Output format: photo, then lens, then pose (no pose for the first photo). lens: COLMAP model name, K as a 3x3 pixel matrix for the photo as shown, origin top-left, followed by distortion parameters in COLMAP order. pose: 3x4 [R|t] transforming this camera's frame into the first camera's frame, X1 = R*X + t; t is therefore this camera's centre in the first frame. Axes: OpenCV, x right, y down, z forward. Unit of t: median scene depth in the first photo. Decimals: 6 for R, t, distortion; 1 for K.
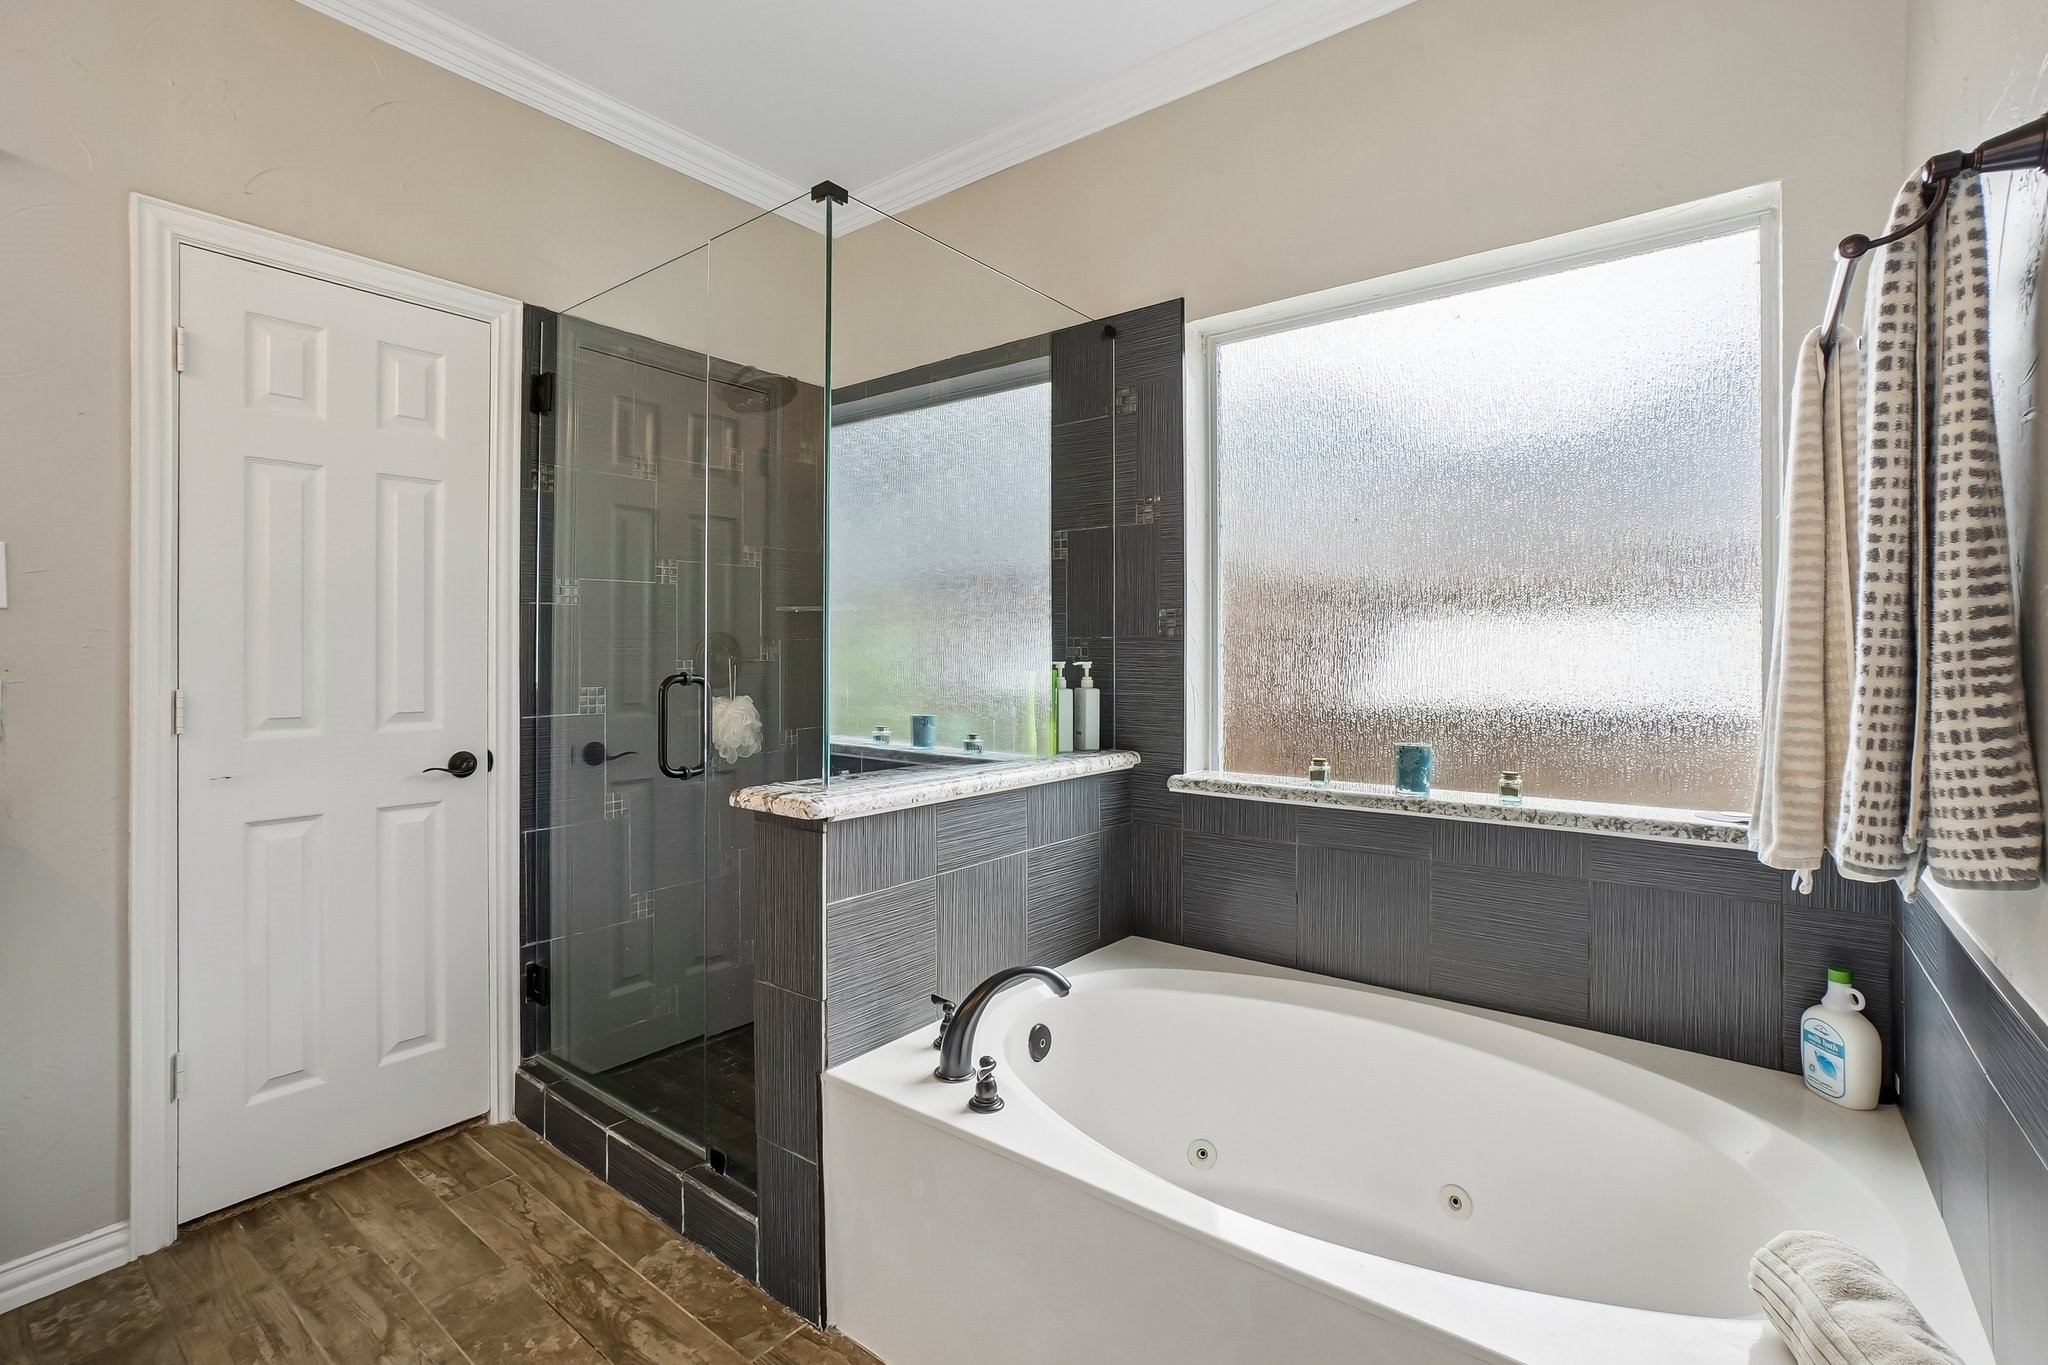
lens RADIAL K [[938.6, 0, 1009.5], [0, 938.6, 654.8], [0, 0, 1]] dist [0.001824, 0.001092]
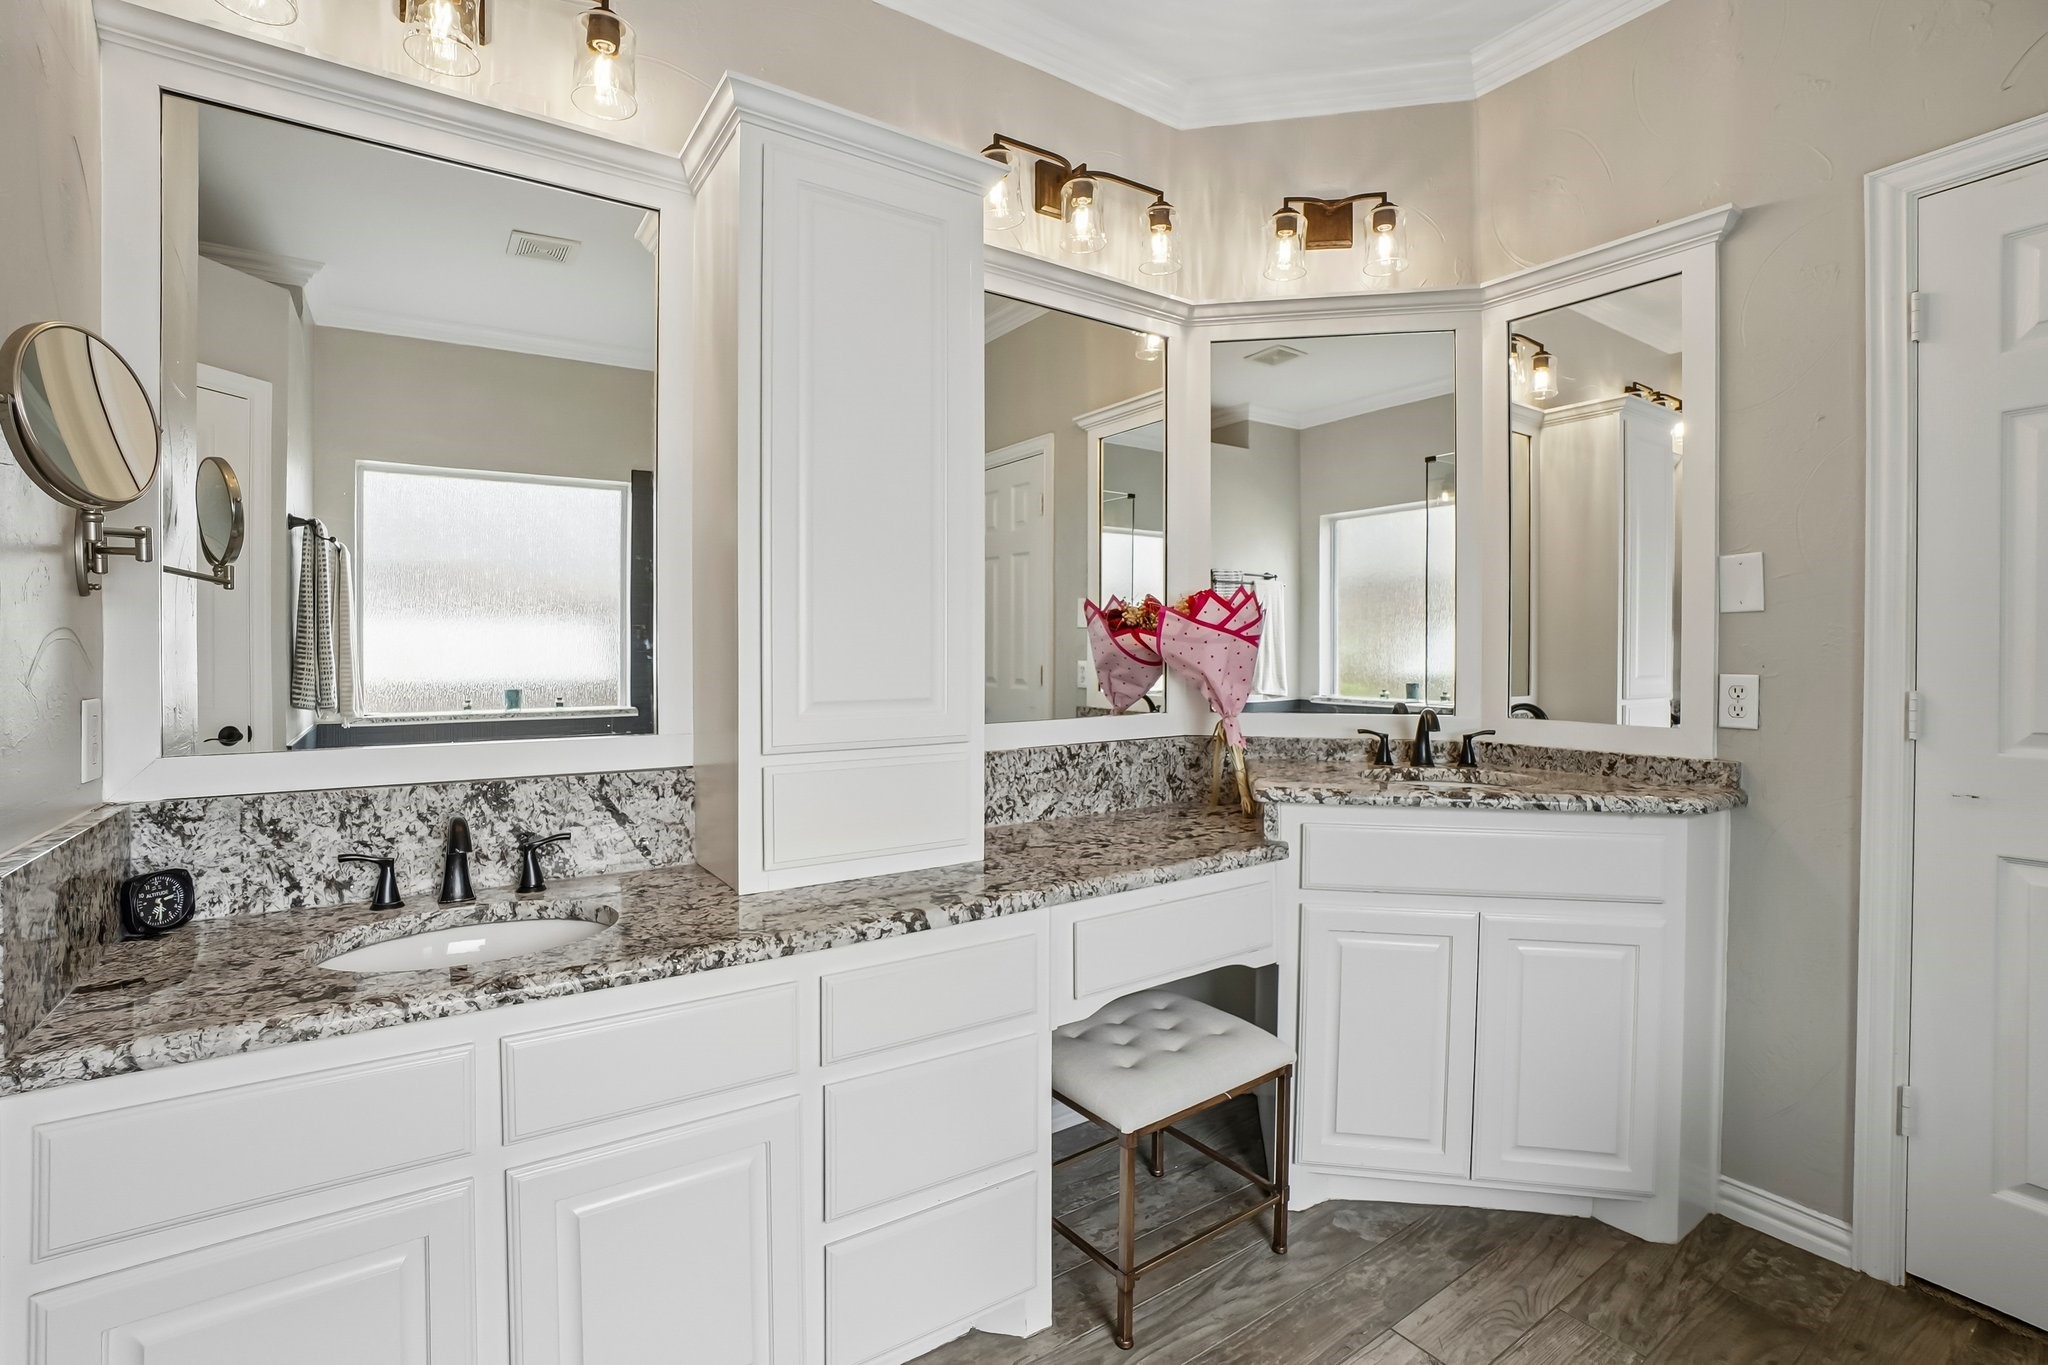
lens RADIAL K [[938.6, 0, 1009.5], [0, 938.6, 654.8], [0, 0, 1]] dist [0.001824, 0.001092]
pose [[-0.333988, 0.011391, -0.942509, 0.272802], [-0.000342, 0.999925, 0.012206, -0.008819], [0.942577, 0.004398, -0.333959, 0.481502]]
